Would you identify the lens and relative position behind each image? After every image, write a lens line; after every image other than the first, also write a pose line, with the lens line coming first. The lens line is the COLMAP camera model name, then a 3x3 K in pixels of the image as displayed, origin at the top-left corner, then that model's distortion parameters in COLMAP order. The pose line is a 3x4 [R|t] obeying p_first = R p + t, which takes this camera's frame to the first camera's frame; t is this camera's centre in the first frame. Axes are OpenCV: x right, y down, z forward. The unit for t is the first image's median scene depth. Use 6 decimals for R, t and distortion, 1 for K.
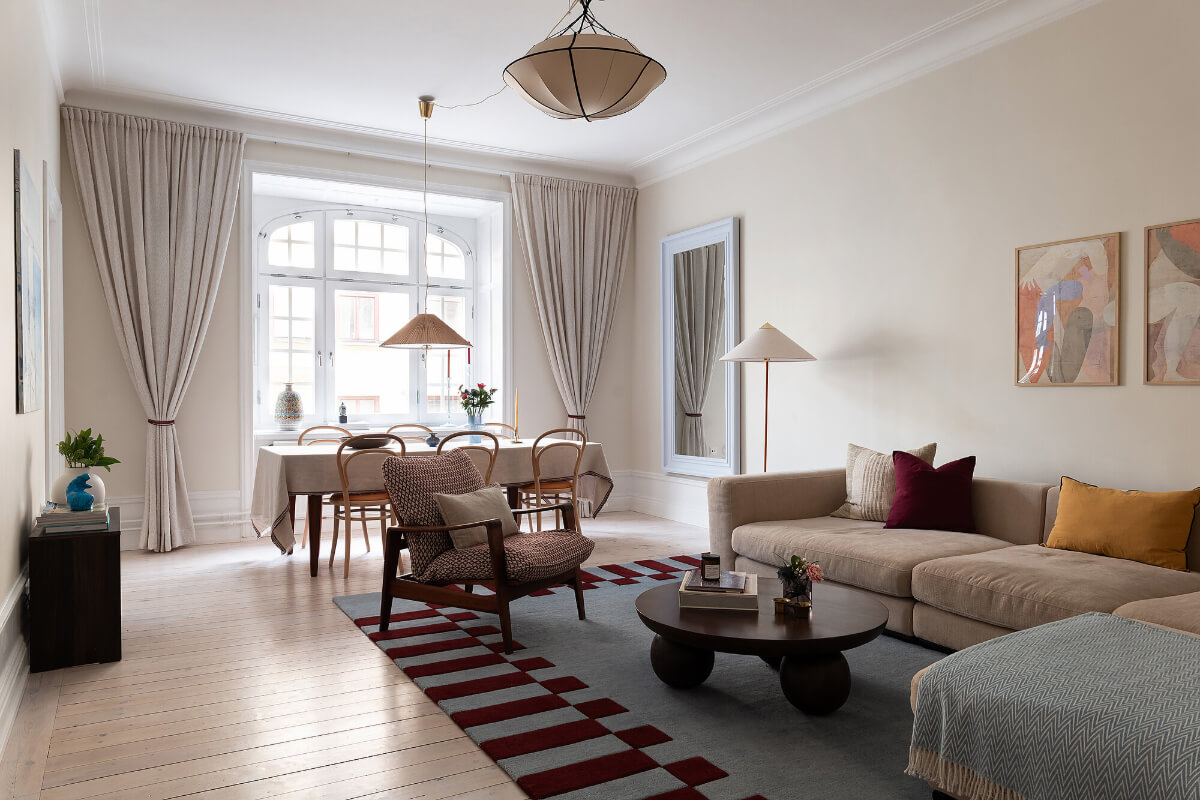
lens RADIAL K [[792.8, 0, 551.5], [0, 792.8, 411.6], [0, 0, 1]] dist [0.000790, 0.002017]
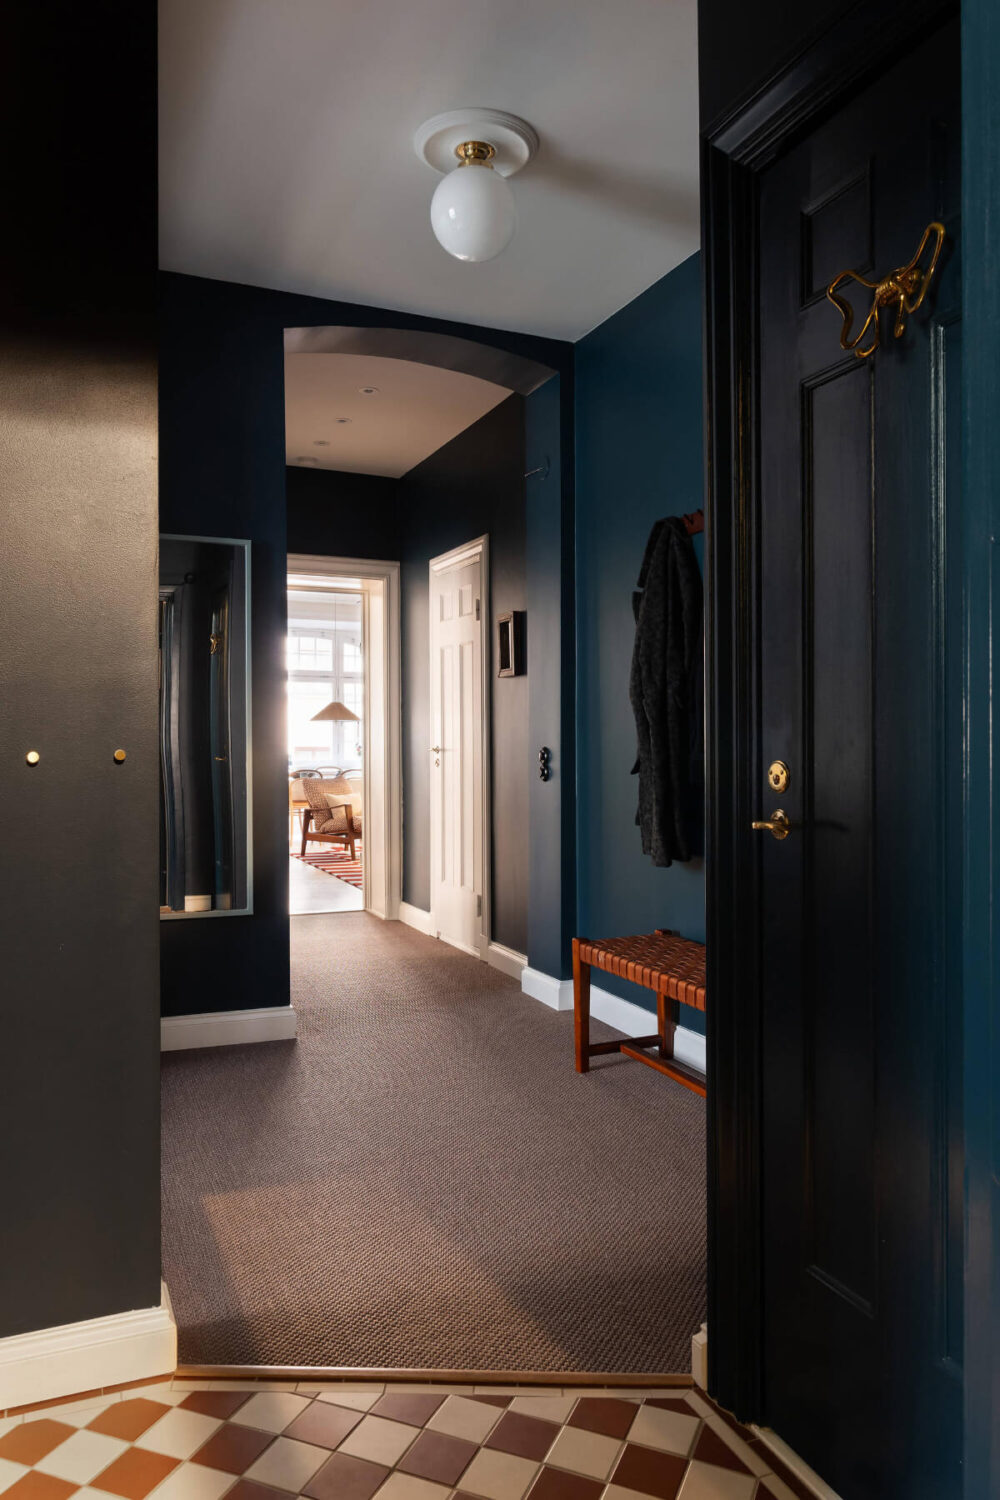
lens RADIAL K [[991.0, 0, 500.0], [0, 991.0, 750.0], [0, 0, 1]] dist [0.000790, 0.002017]
pose [[0.997796, -0.003276, -0.066273, 0.383788], [0.002698, 0.999958, -0.008808, 0.004344], [0.066299, 0.008610, 0.997763, -1.273133]]
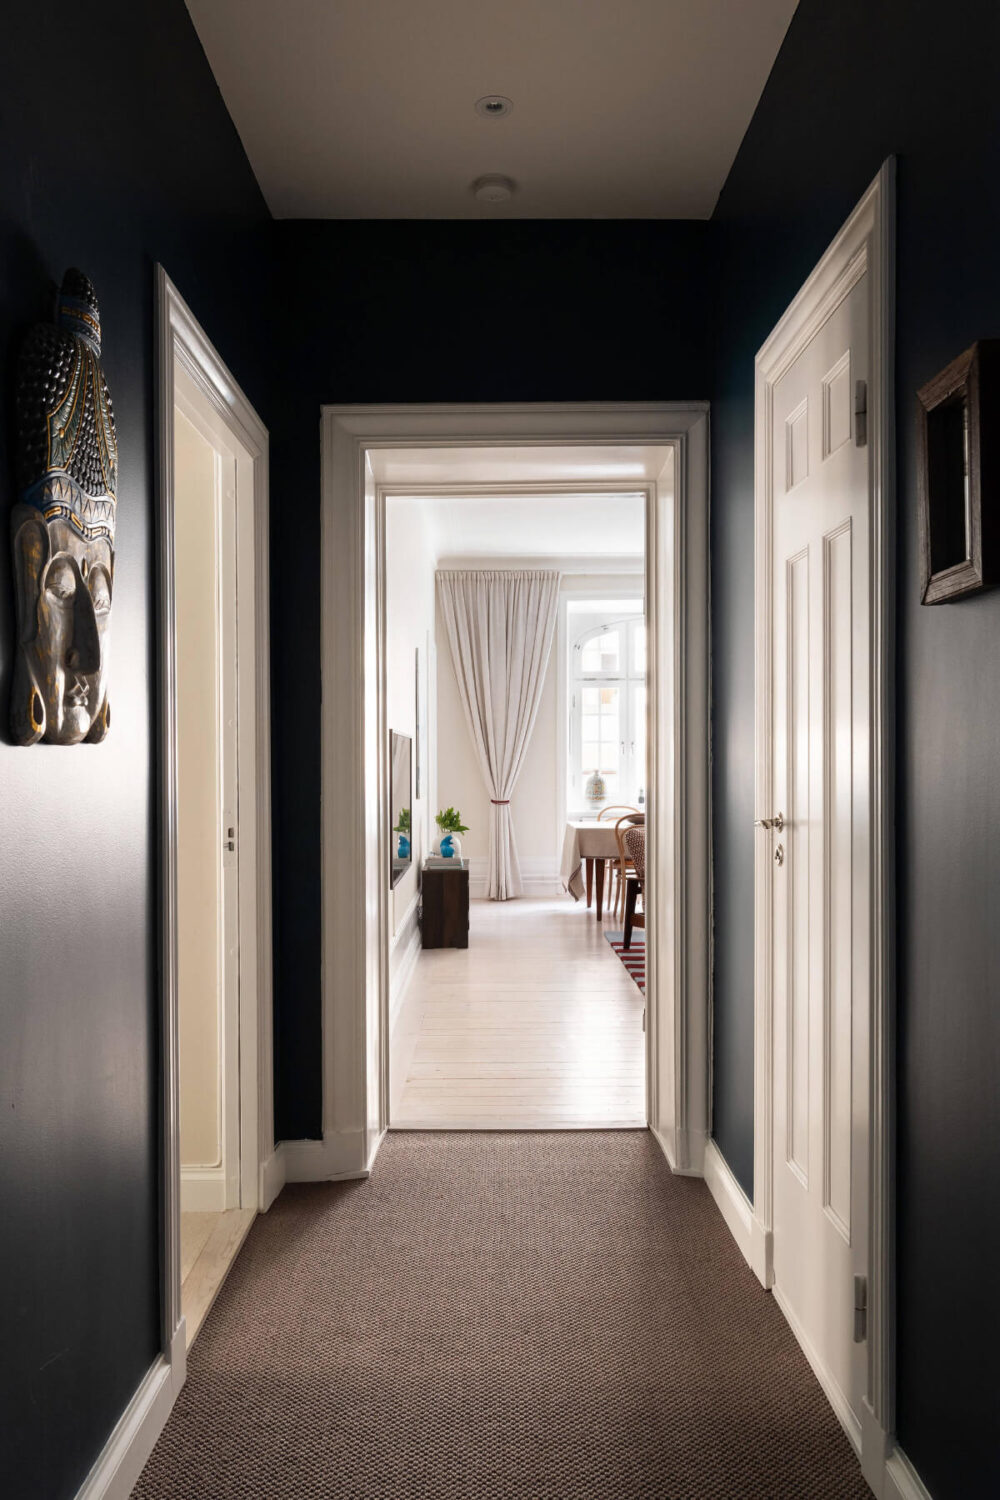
lens RADIAL K [[1046.2, 0, 497.2], [0, 1046.2, 780.9], [0, 0, 1]] dist [-0.004687, -0.001239]
pose [[0.884607, 0.004350, -0.466317, 0.348652], [-0.004256, 0.999990, 0.001254, -0.025744], [0.466318, 0.000875, 0.884617, -0.597719]]
